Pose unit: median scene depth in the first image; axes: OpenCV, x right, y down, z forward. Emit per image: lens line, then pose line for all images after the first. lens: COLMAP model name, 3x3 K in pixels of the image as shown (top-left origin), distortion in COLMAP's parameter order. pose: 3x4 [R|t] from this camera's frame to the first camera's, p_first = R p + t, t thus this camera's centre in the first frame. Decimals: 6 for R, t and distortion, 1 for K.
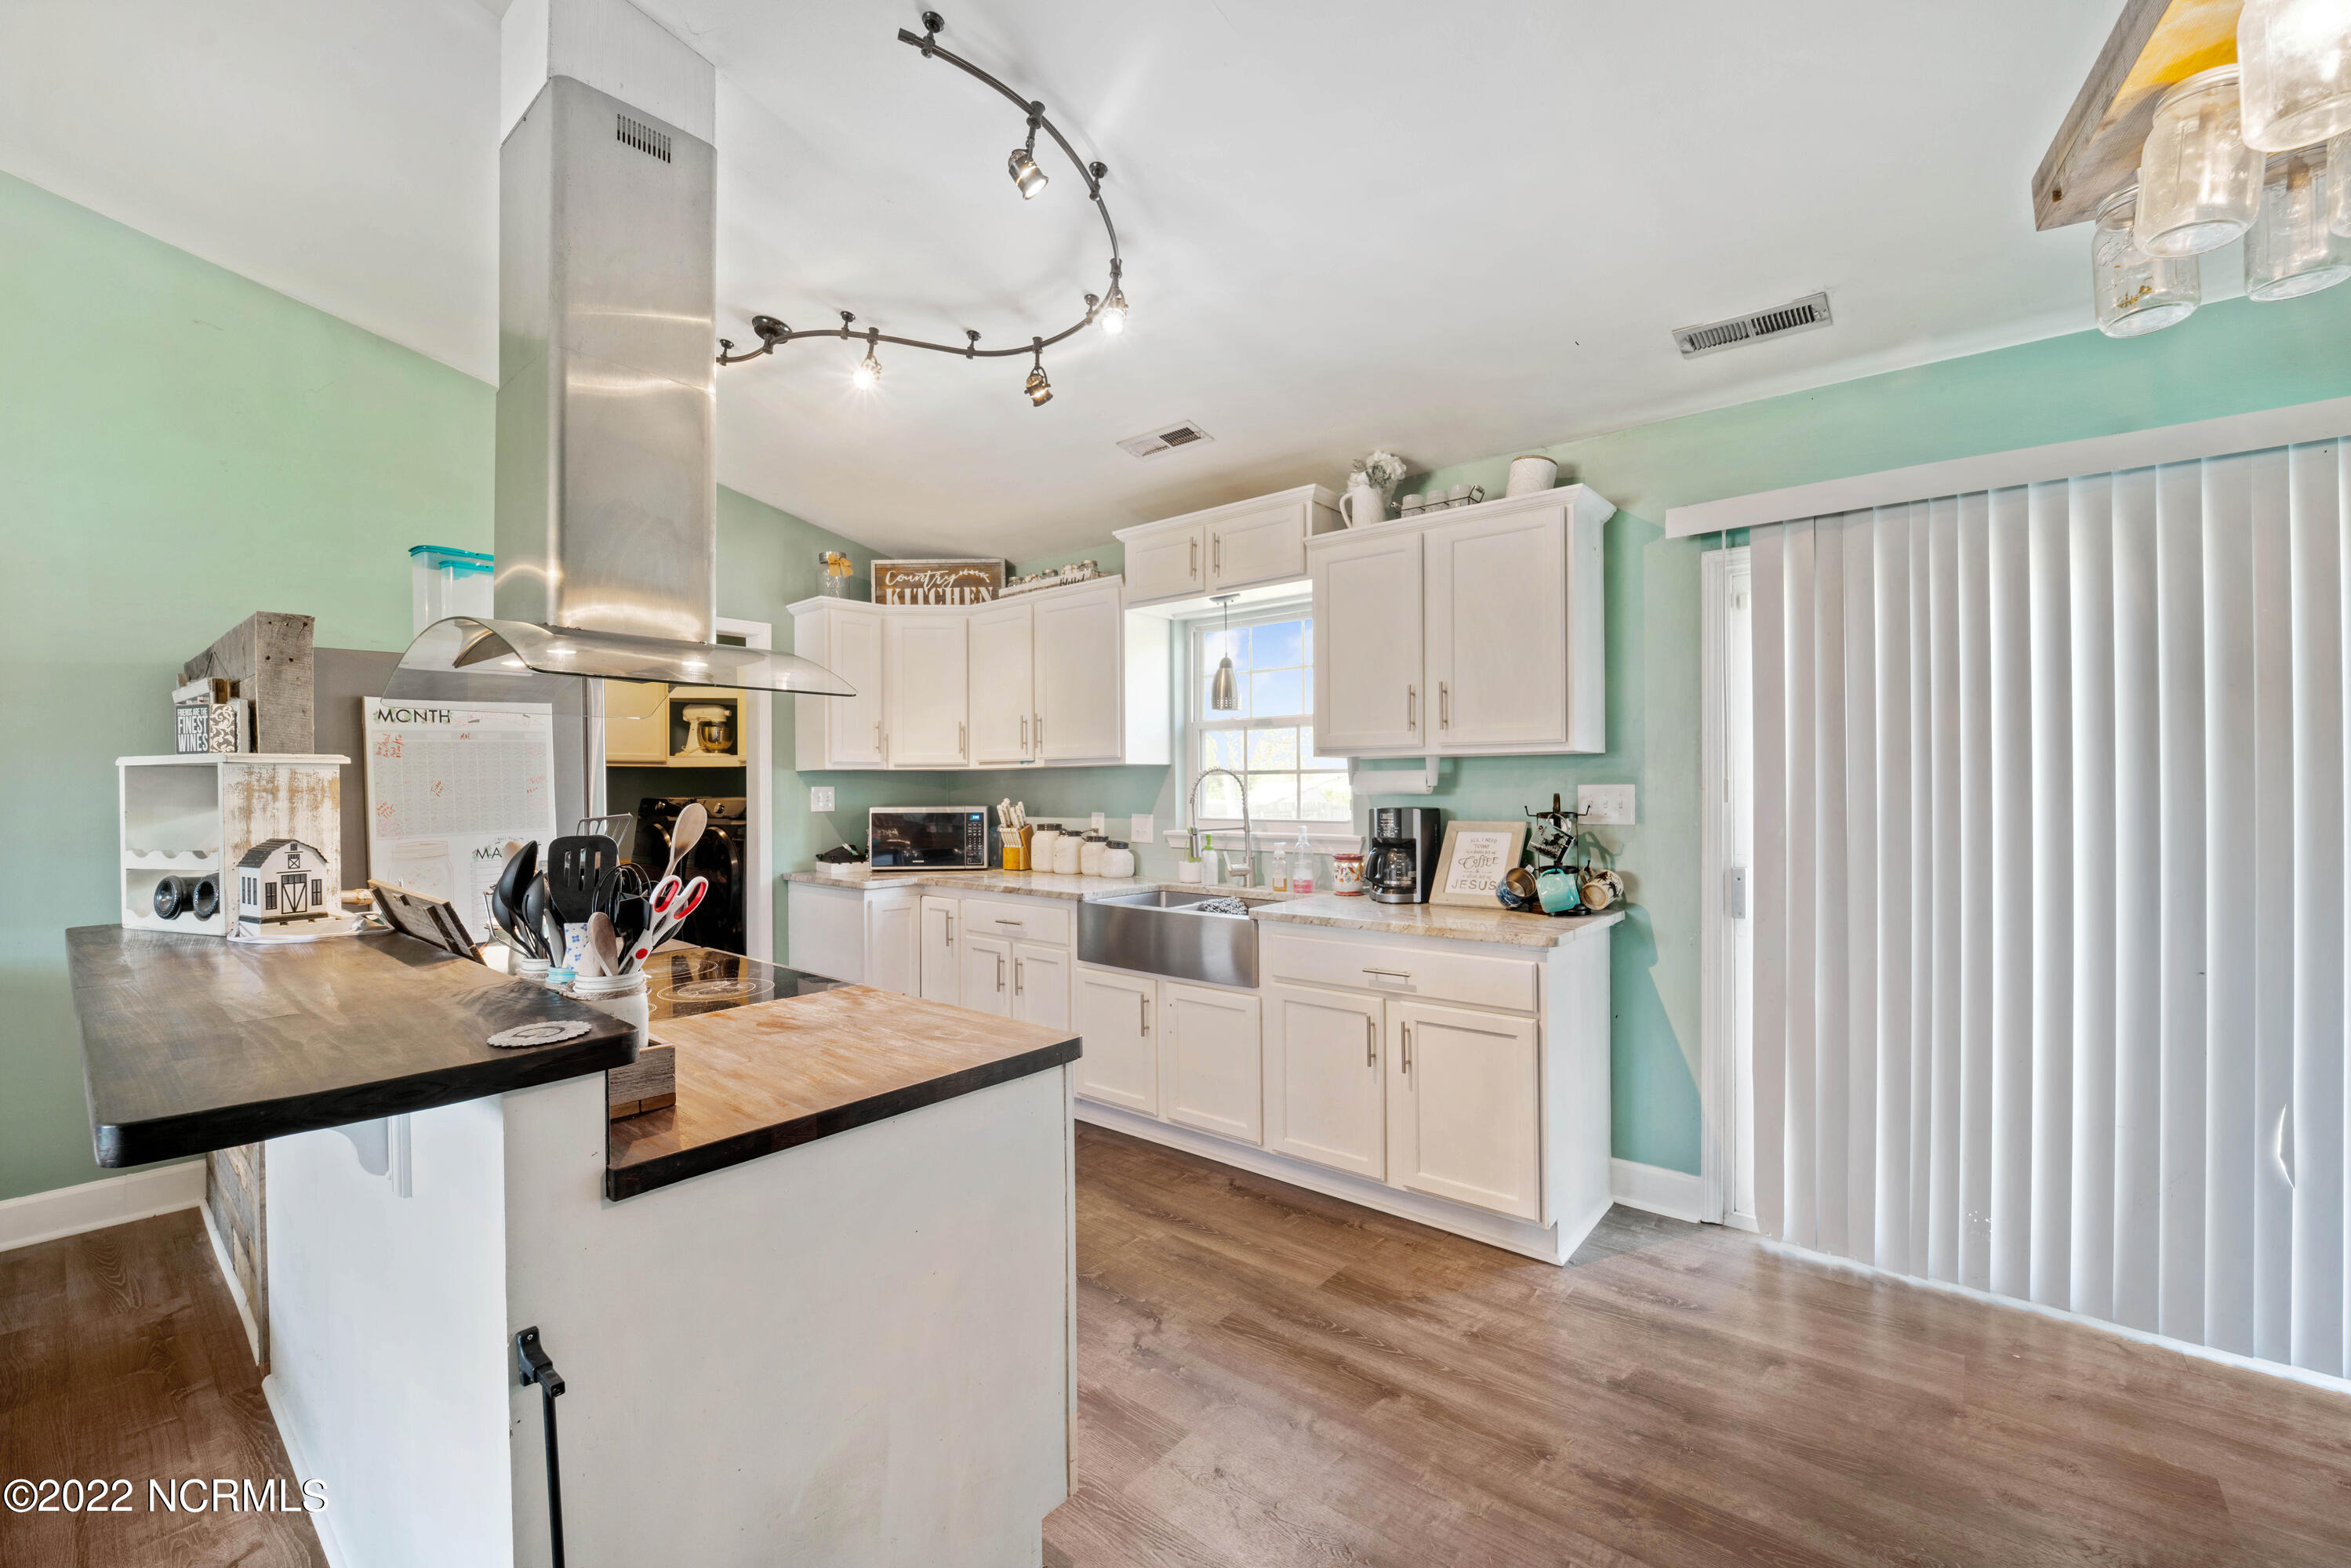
lens RADIAL K [[961.8, 0, 1175.5], [0, 961.8, 784.0], [0, 0, 1]] dist [-0.032131, -0.000051]
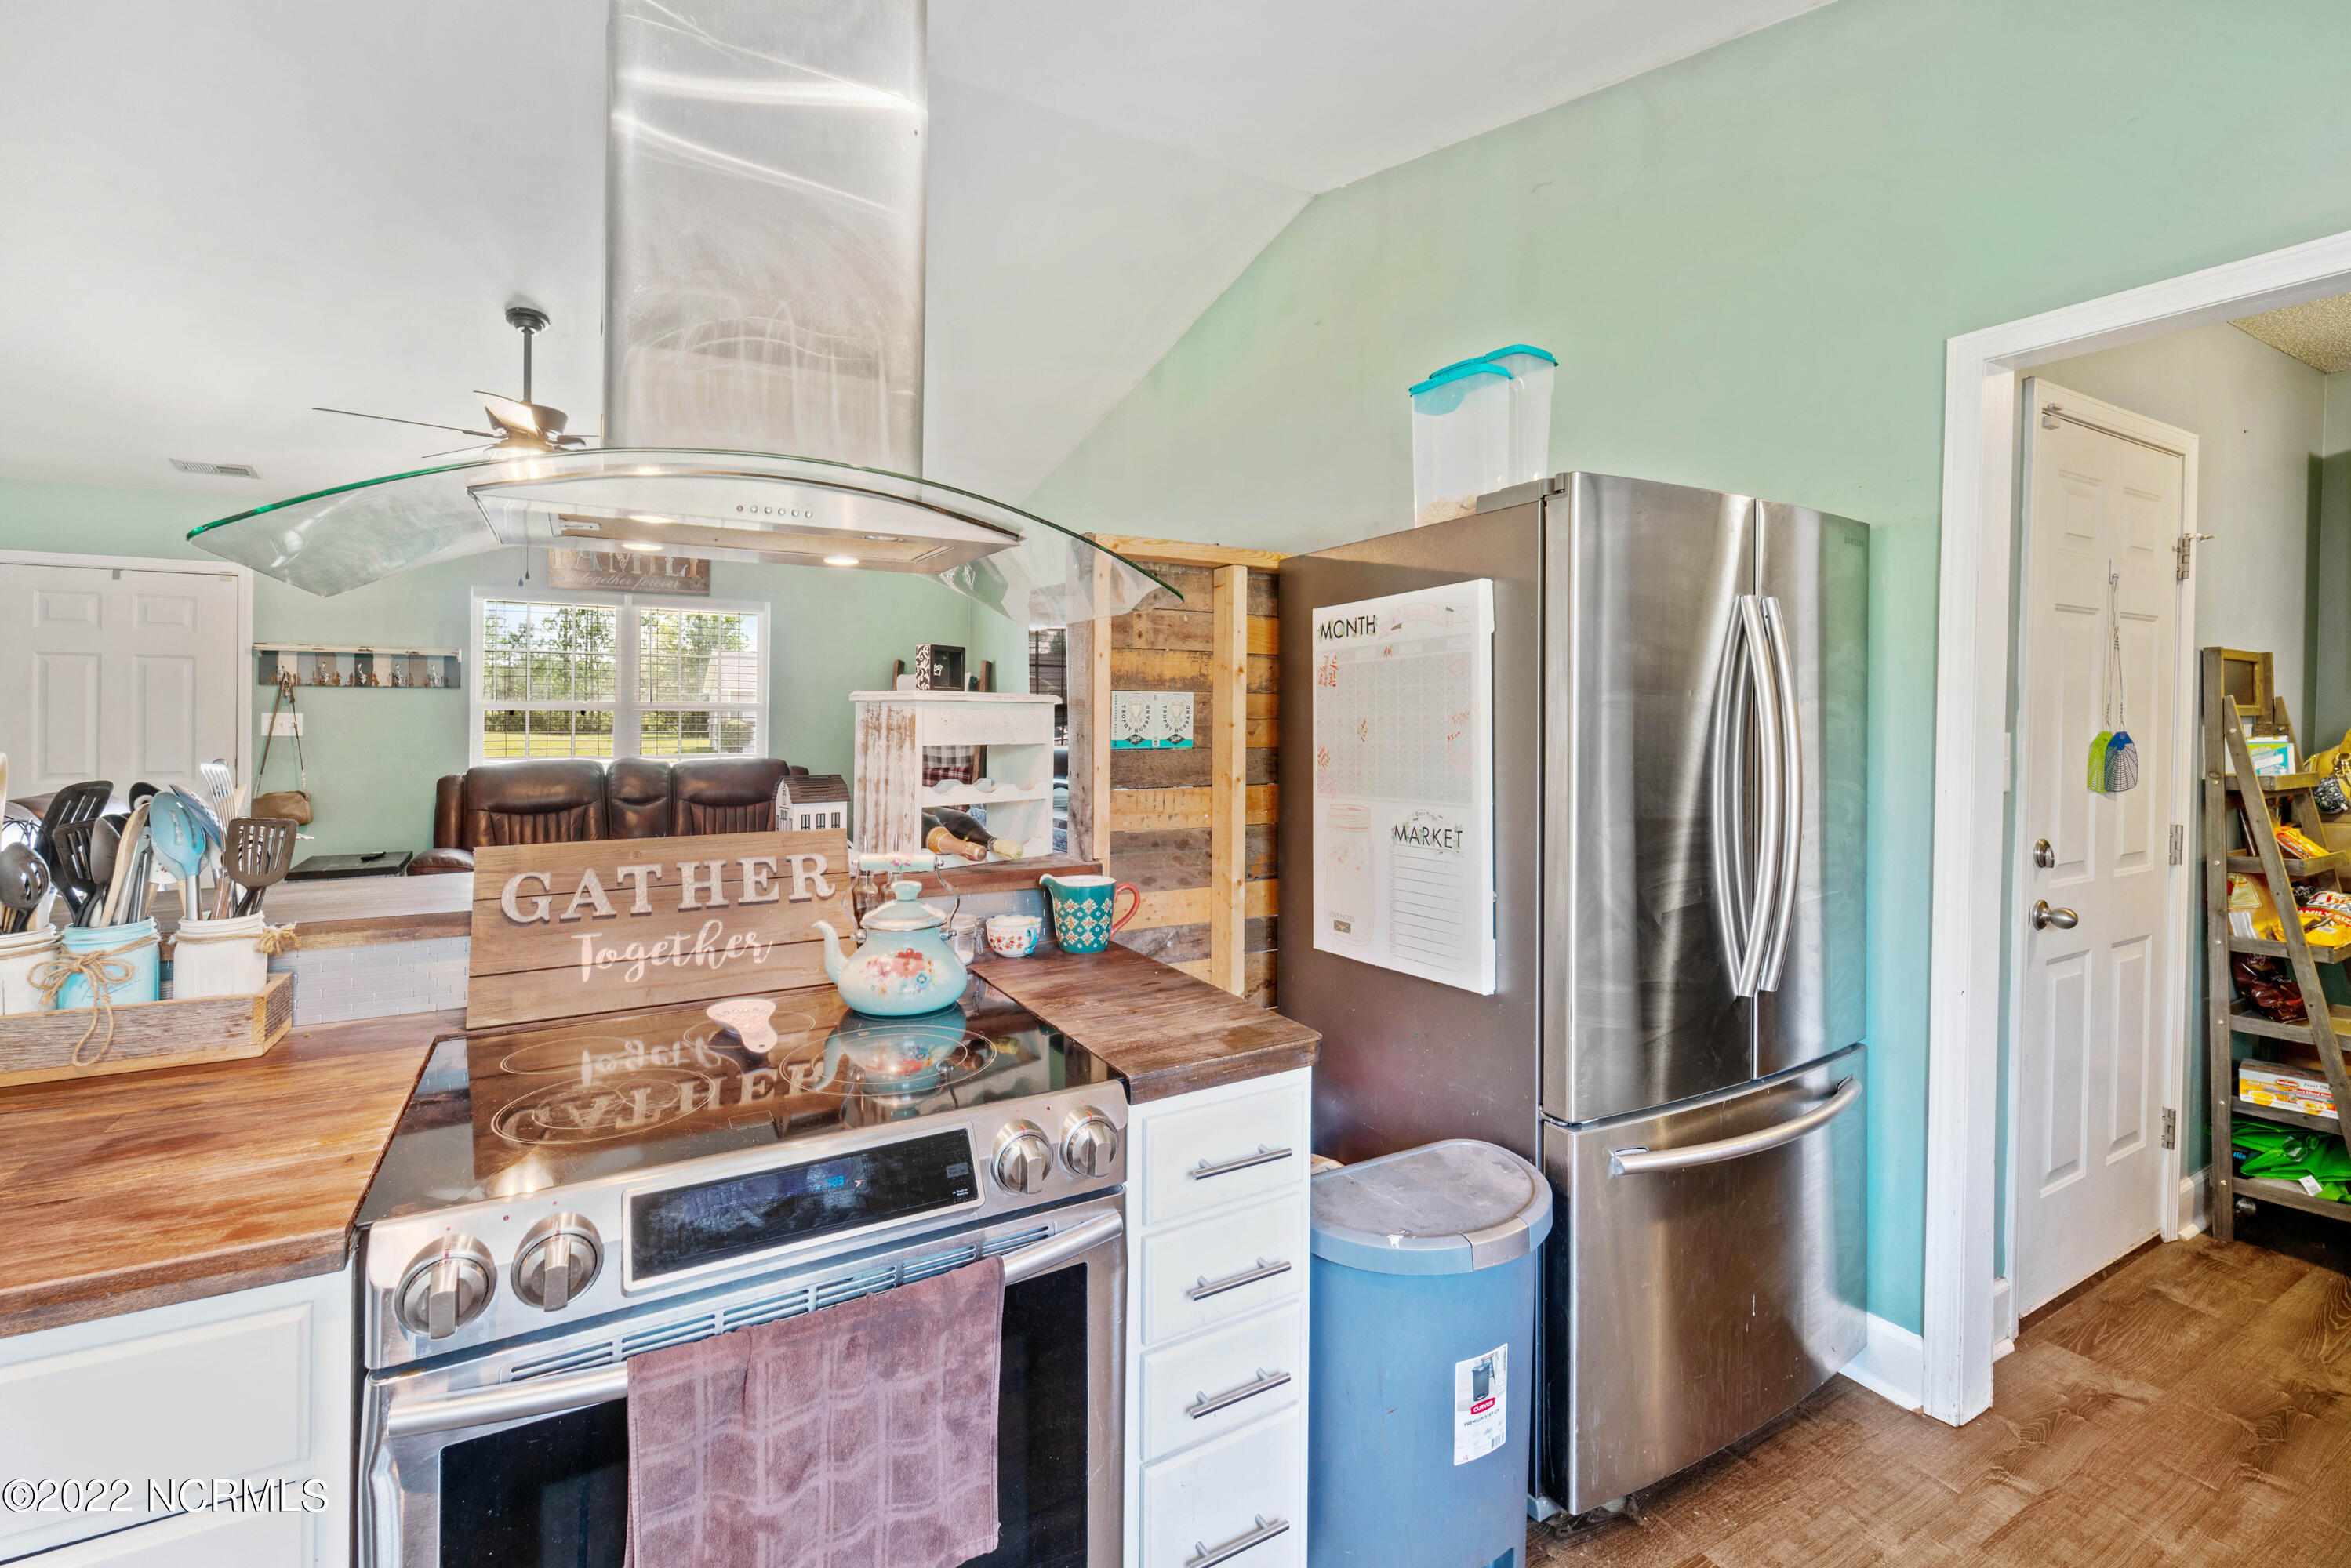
lens RADIAL K [[1020.7, 0, 1175.0], [0, 1020.7, 725.7], [0, 0, 1]] dist [-0.000132, -0.001572]
pose [[-0.360519, 0.014597, -0.932638, -0.030962], [-0.003347, 0.999851, 0.016943, -0.008380], [0.932746, 0.009230, -0.360416, 0.931317]]
